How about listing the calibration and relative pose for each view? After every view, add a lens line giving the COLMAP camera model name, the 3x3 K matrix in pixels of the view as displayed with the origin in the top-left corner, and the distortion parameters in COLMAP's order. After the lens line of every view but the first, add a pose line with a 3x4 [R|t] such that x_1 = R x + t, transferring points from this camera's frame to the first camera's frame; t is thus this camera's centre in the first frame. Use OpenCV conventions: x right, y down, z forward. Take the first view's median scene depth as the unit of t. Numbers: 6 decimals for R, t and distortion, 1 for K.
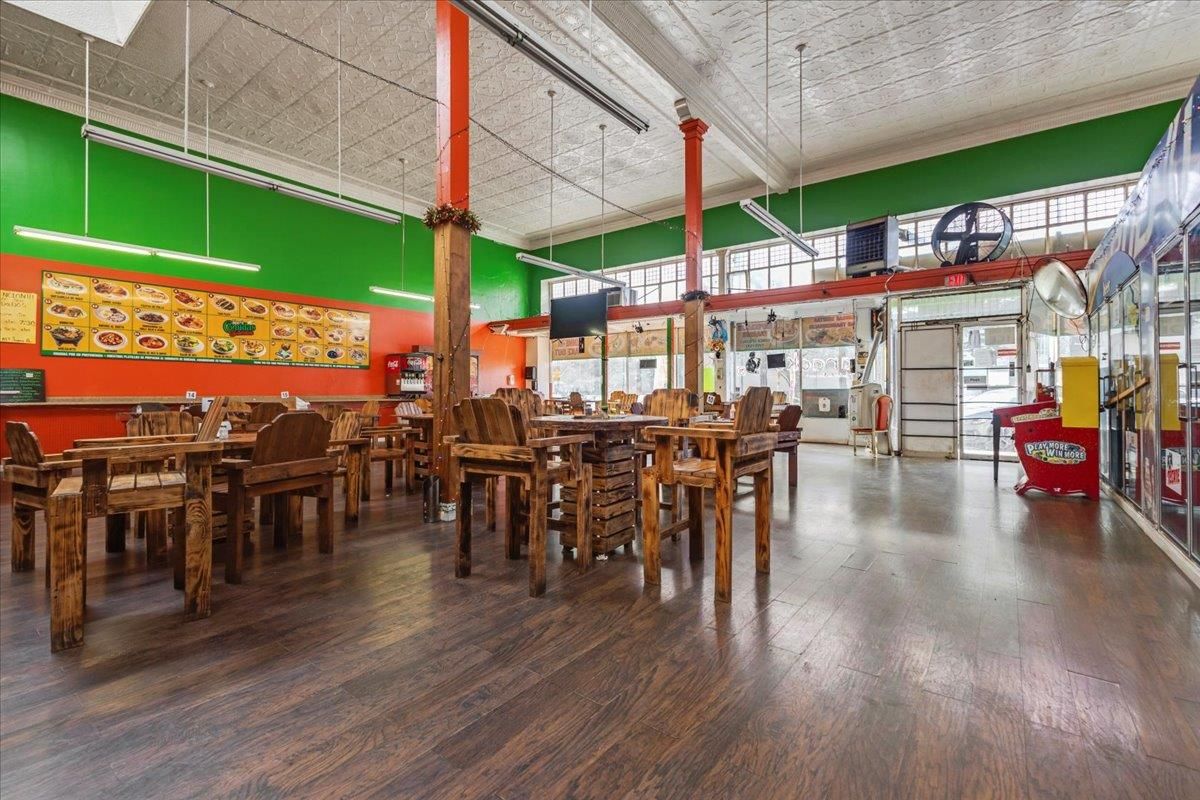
lens RADIAL K [[519.6, 0, 590.4], [0, 519.6, 389.3], [0, 0, 1]] dist [0.010099, -0.002488]
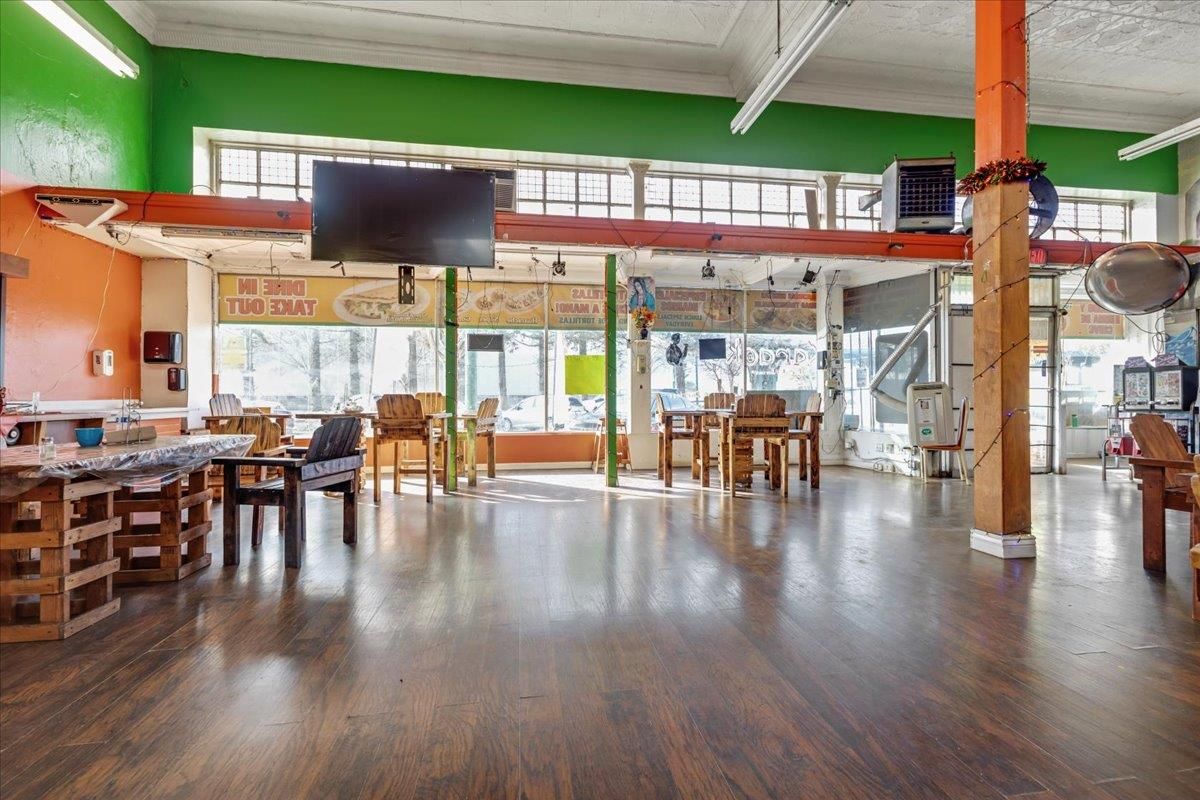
lens RADIAL K [[519.6, 0, 602.1], [0, 519.6, 392.2], [0, 0, 1]] dist [0.010099, -0.002488]
pose [[0.679318, 0.002449, 0.733840, -0.237482], [-0.001874, 0.999997, -0.001603, 0.003904], [-0.733841, -0.000286, 0.679321, 0.621689]]
